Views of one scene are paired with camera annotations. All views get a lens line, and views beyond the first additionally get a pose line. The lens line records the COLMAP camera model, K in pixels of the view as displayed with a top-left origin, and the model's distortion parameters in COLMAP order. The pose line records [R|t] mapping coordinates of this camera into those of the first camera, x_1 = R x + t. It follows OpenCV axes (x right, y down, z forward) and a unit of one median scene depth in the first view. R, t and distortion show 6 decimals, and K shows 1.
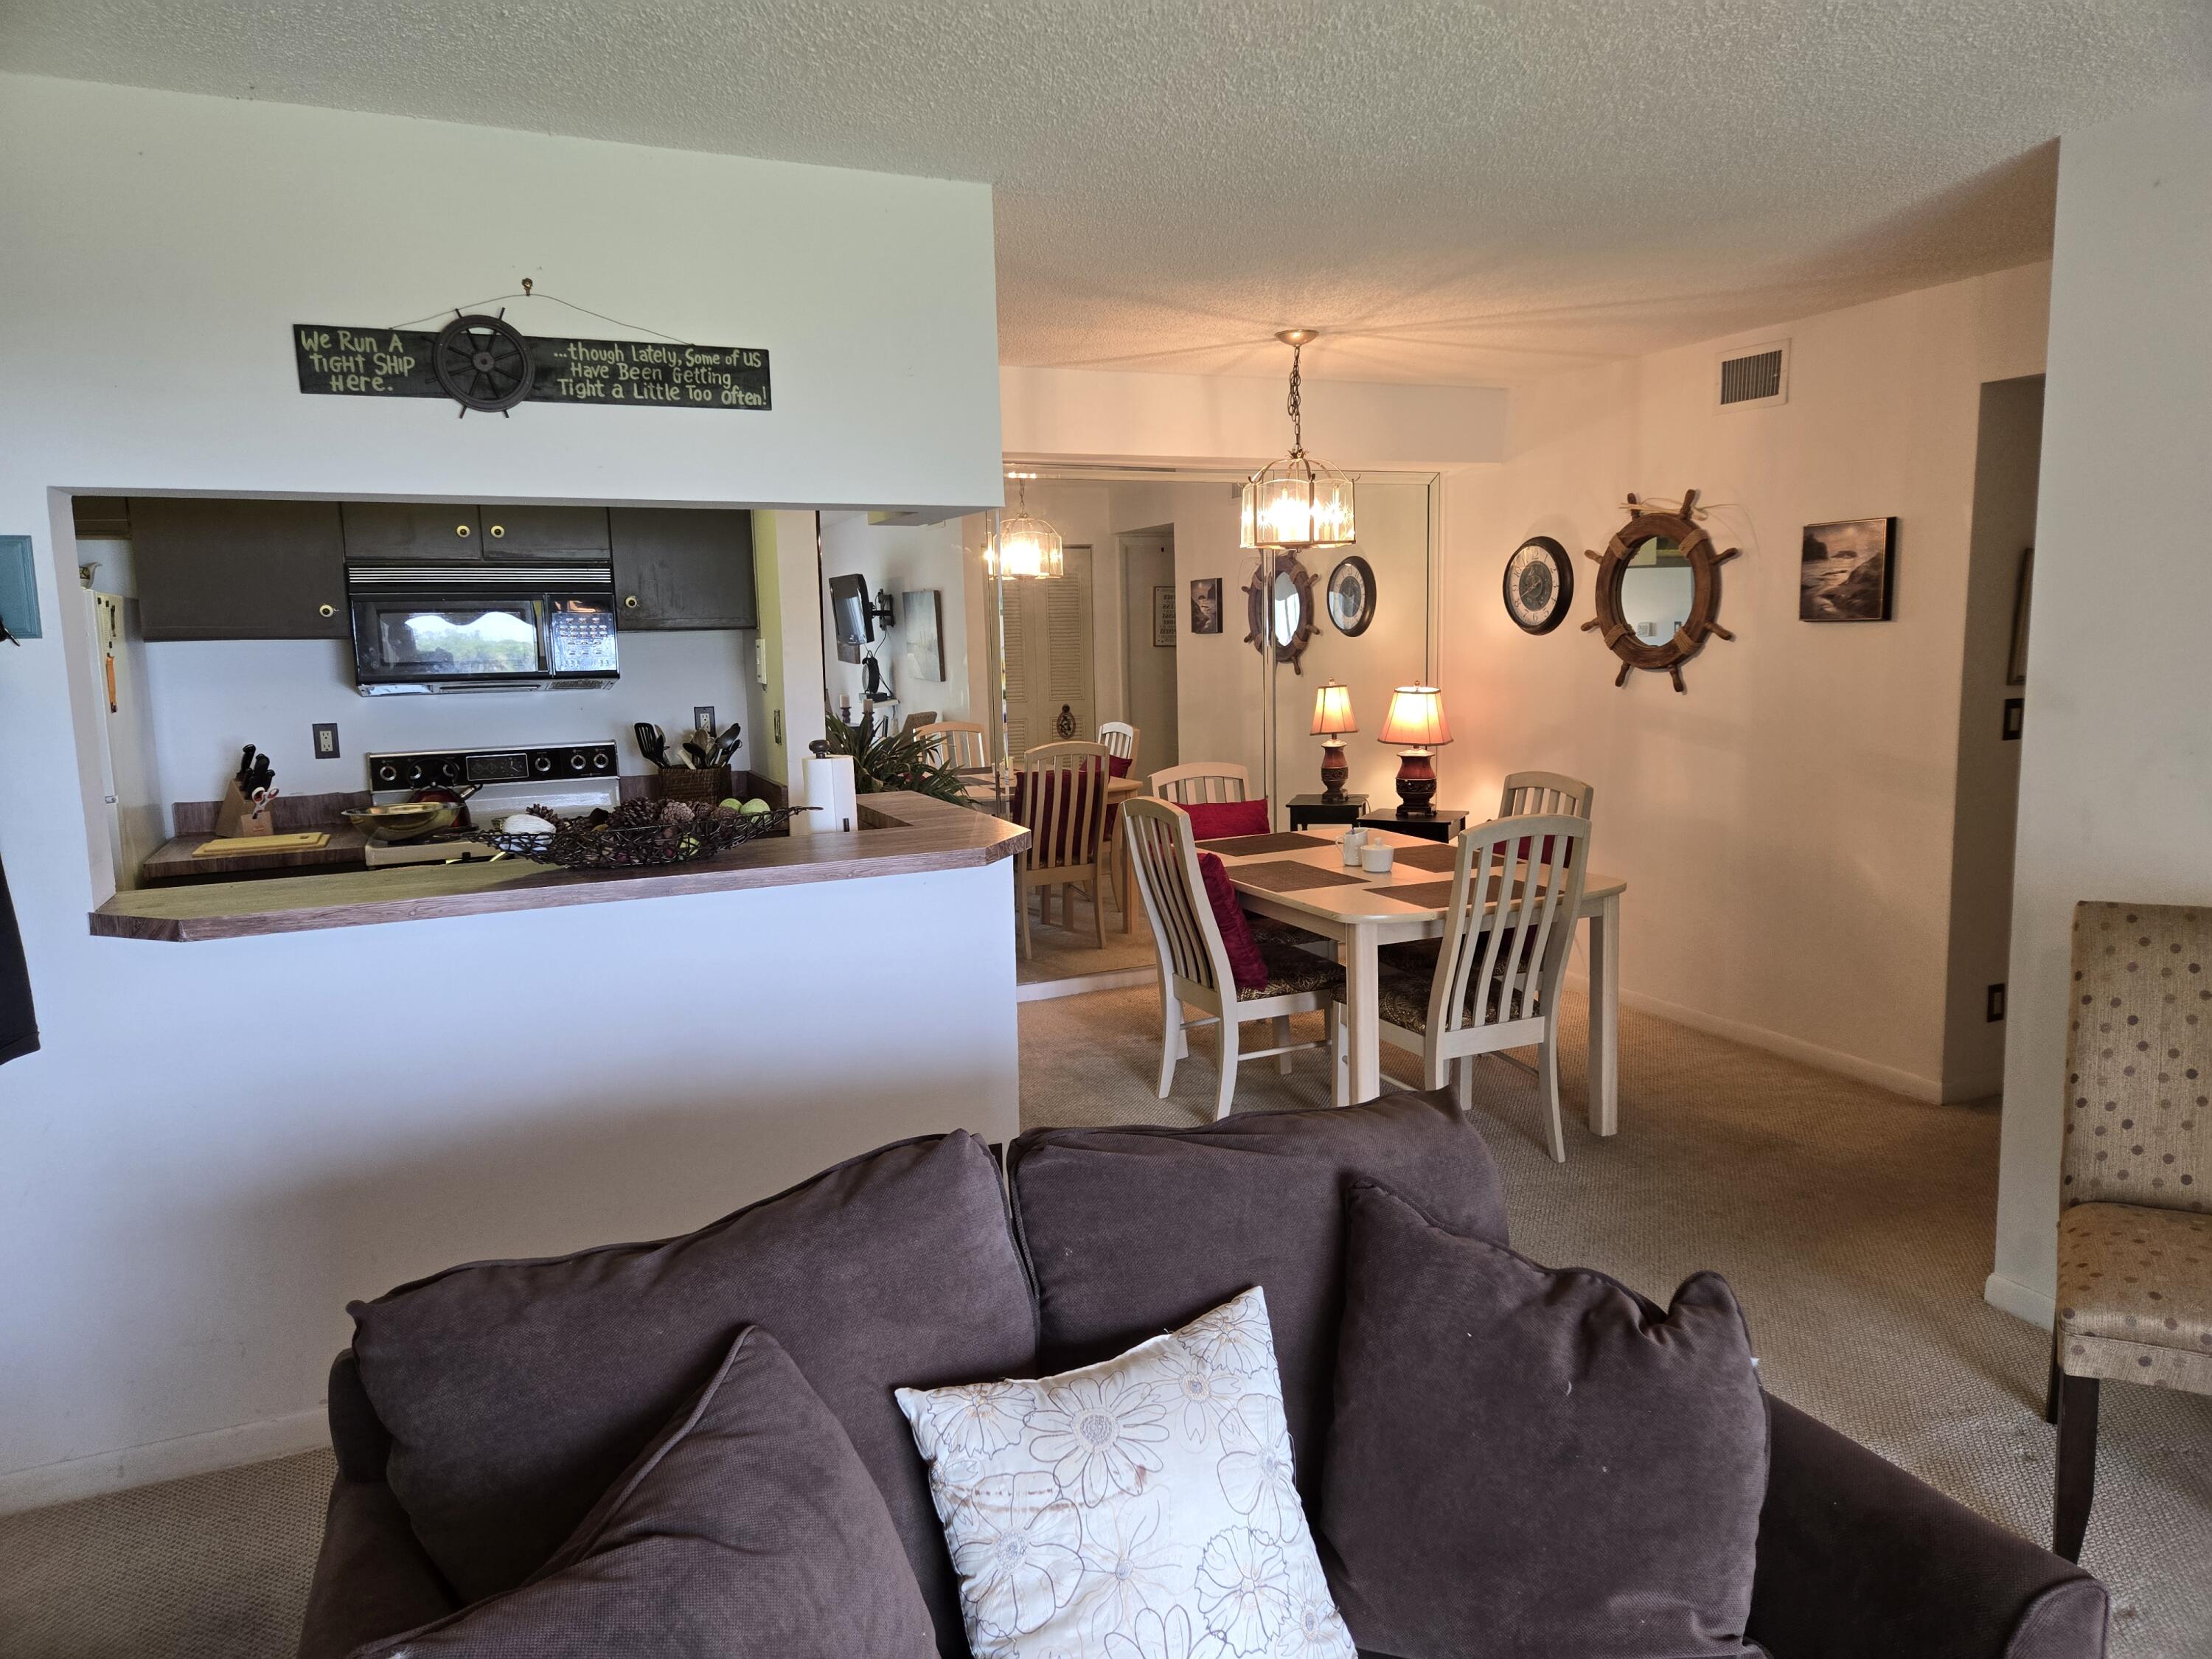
lens RADIAL K [[1473.7, 0, 1109.5], [0, 1473.7, 838.3], [0, 0, 1]] dist [0.040374, -0.009256]
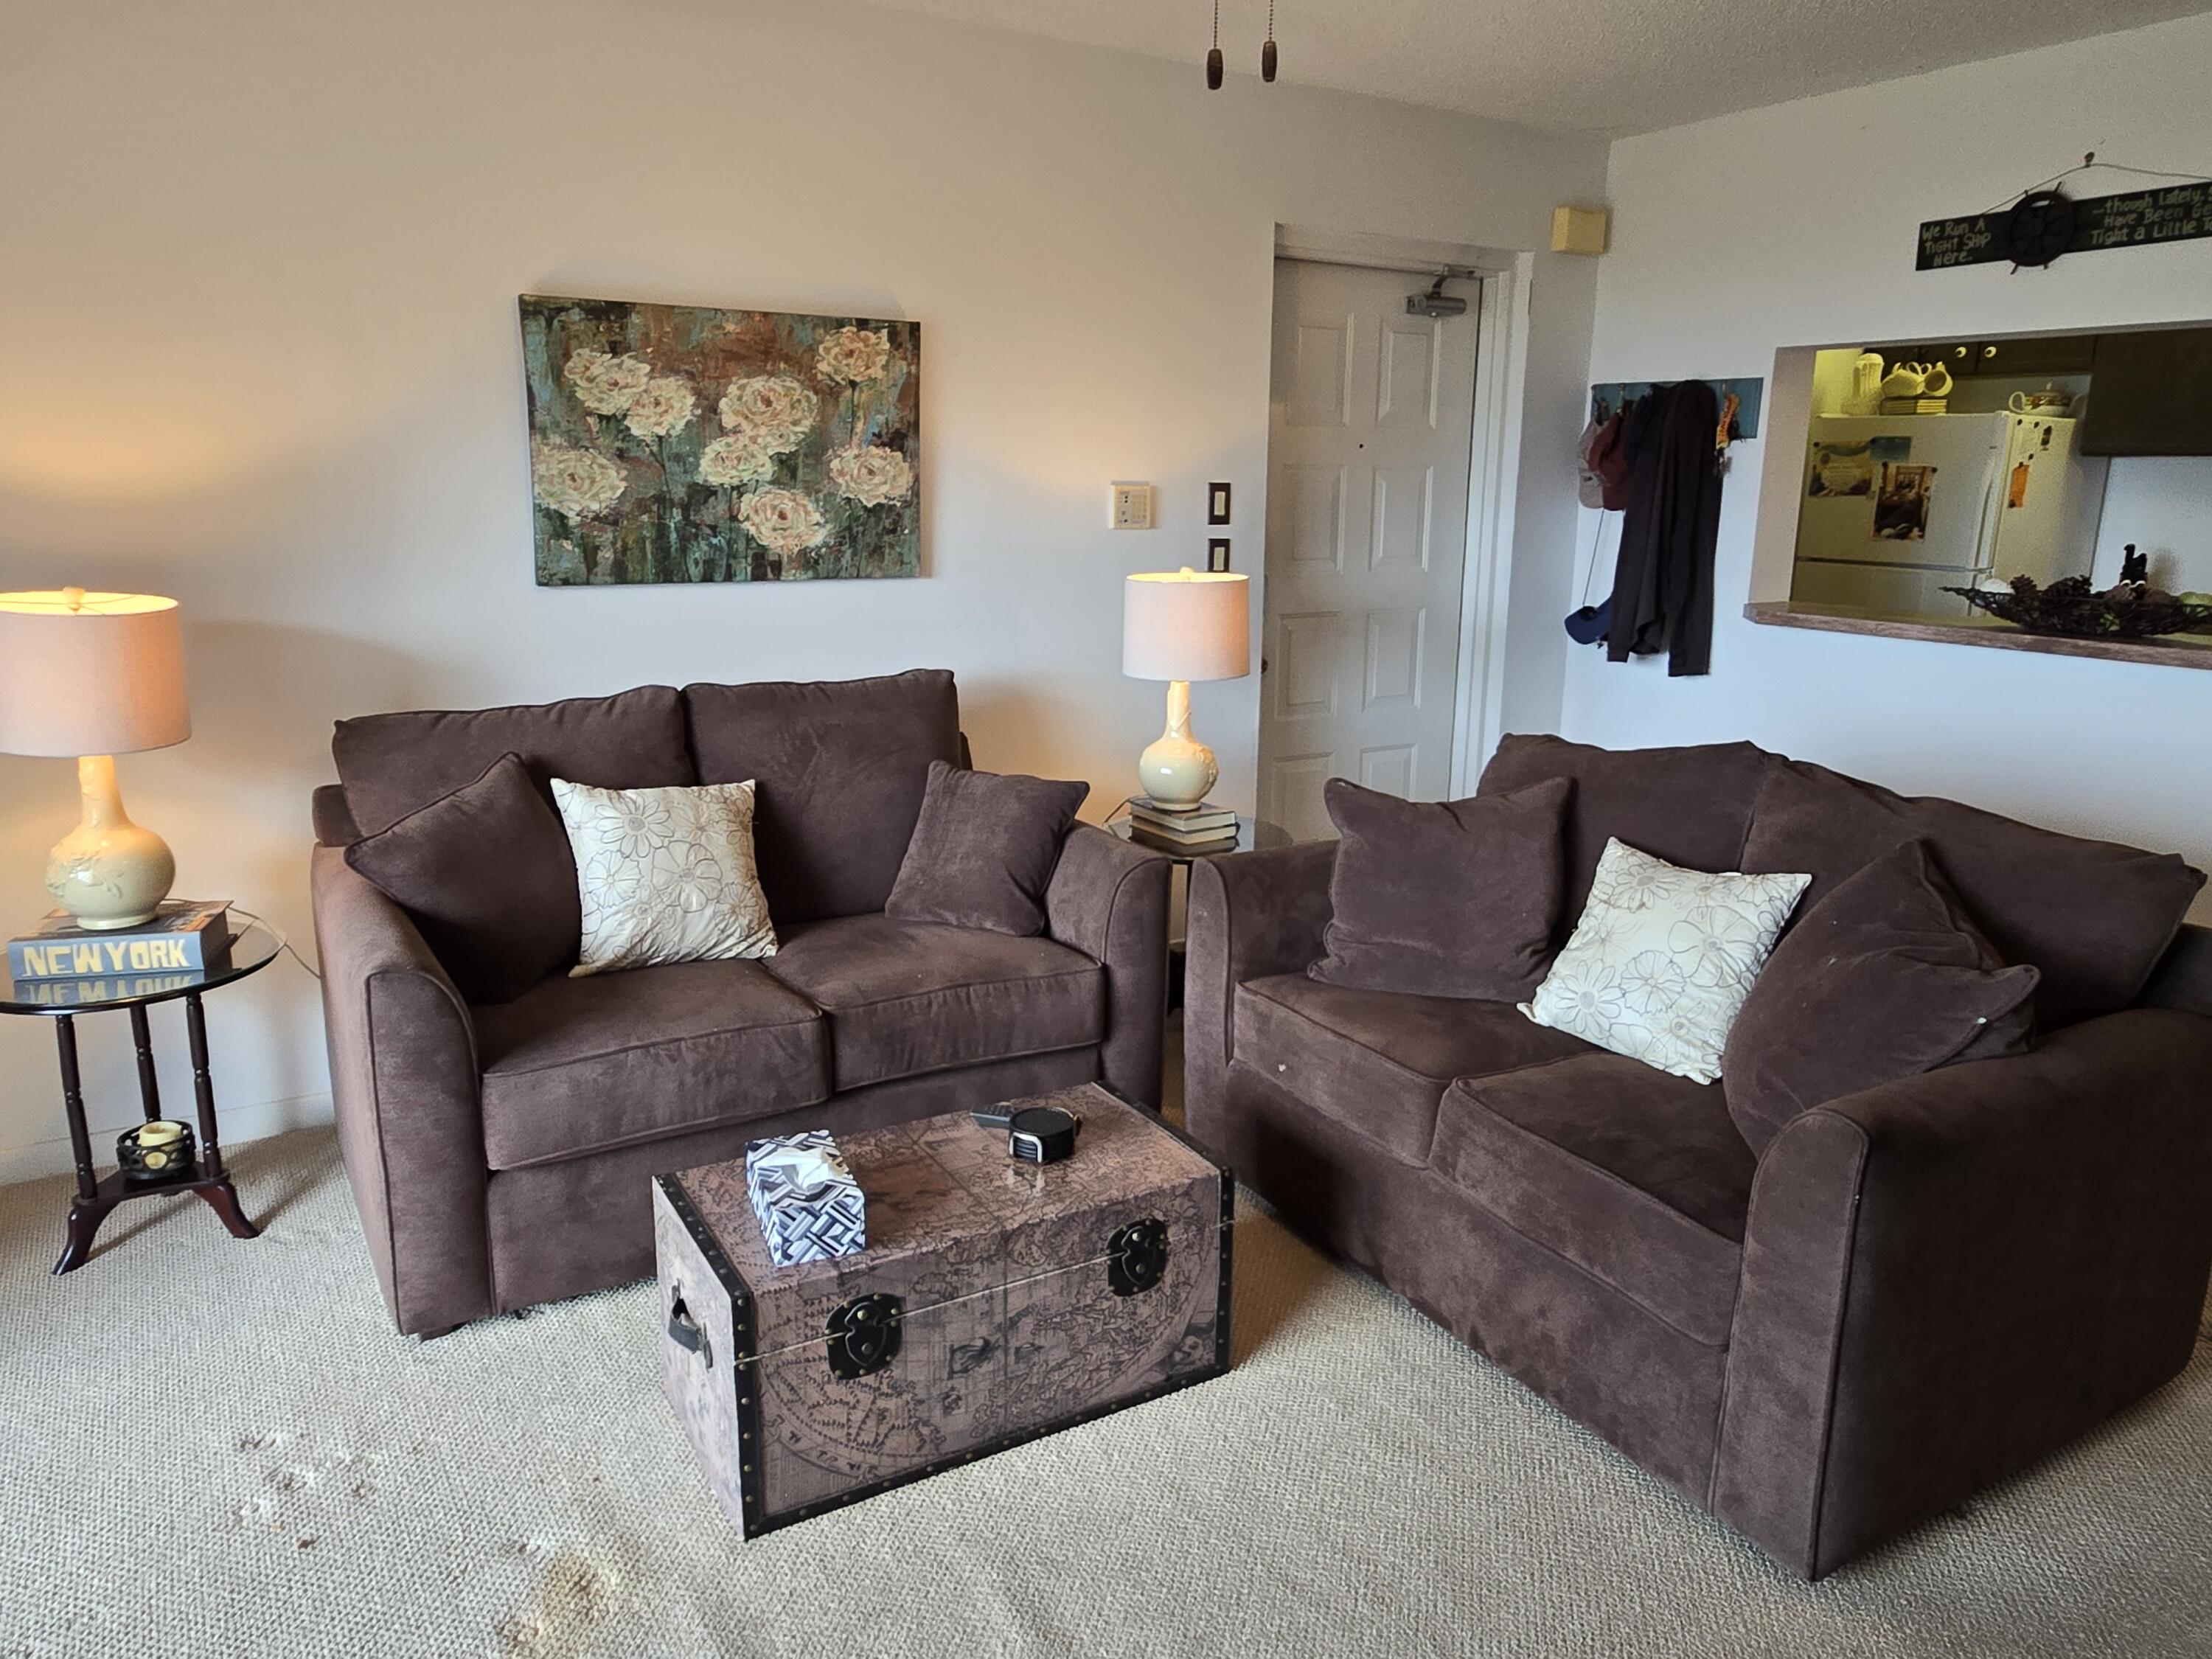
lens RADIAL K [[1487.7, 0, 1116.4], [0, 1487.7, 824.3], [0, 0, 1]] dist [0.005311, -0.001498]
pose [[0.142947, 0.251952, -0.957124, 0.859906], [-0.158634, 0.960385, 0.229119, 0.014310], [0.976935, 0.119081, 0.177252, 0.031904]]
